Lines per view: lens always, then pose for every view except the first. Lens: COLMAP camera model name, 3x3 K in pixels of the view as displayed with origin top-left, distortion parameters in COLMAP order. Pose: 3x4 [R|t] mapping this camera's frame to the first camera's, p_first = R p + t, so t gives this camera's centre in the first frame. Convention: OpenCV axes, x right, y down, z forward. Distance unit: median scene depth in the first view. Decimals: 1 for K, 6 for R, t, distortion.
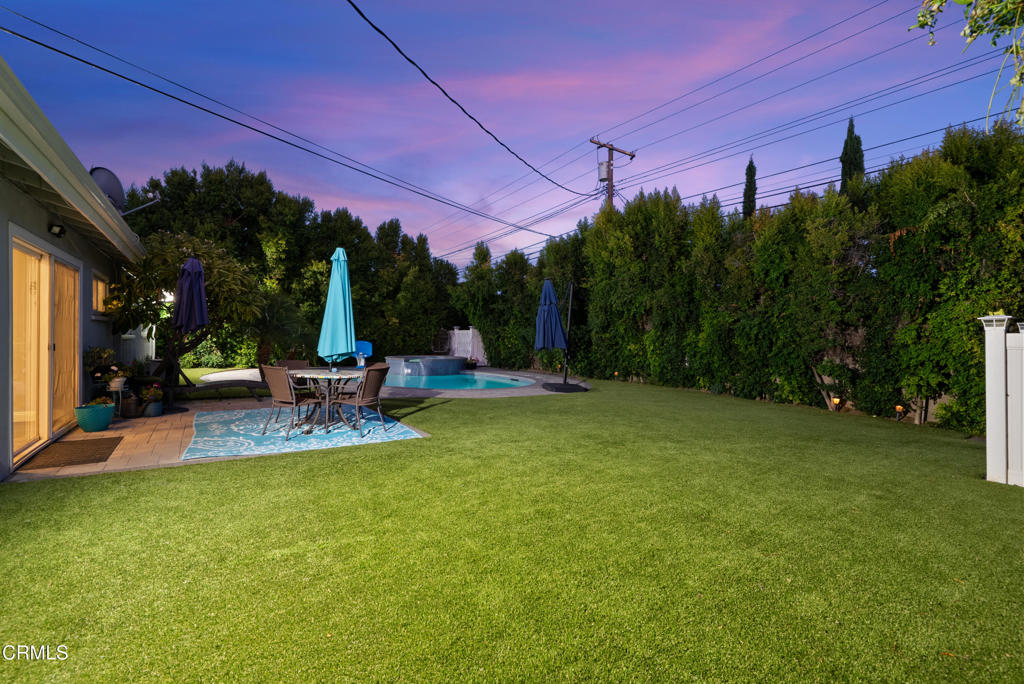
lens RADIAL K [[437.2, 0, 511.1], [0, 437.2, 343.5], [0, 0, 1]] dist [-0.000268, -0.000965]
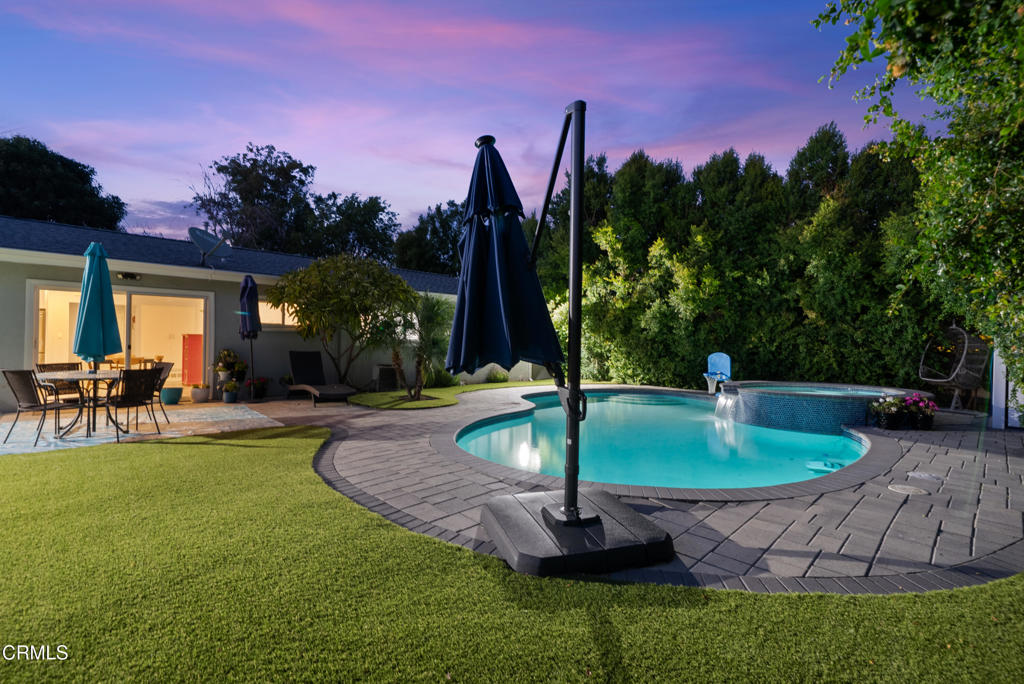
lens RADIAL K [[467.1, 0, 509.1], [0, 467.1, 339.9], [0, 0, 1]] dist [-0.000828, 0.000075]
pose [[0.155494, -0.026420, -0.987483, 0.243767], [-0.023199, 0.999269, -0.030389, 0.002465], [0.987564, 0.027634, 0.154768, 0.572755]]
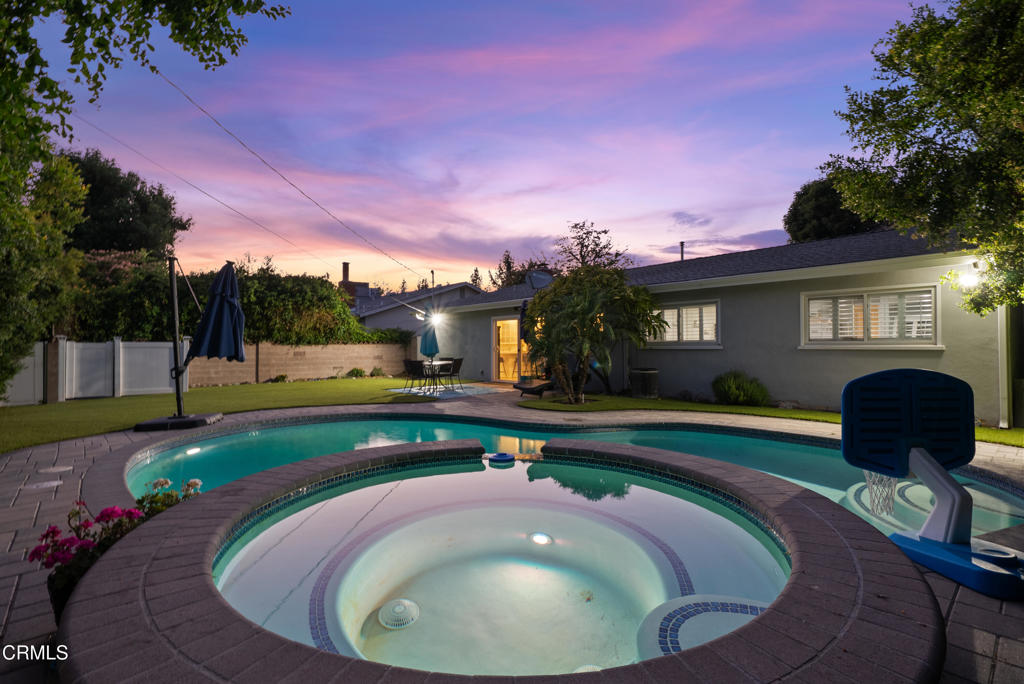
lens RADIAL K [[467.1, 0, 510.7], [0, 467.1, 340.3], [0, 0, 1]] dist [-0.000828, 0.000075]
pose [[-0.992353, -0.003538, -0.123381, -0.150119], [-0.003775, 0.999991, 0.001689, -0.012906], [0.123374, 0.002142, -0.992358, 1.044838]]
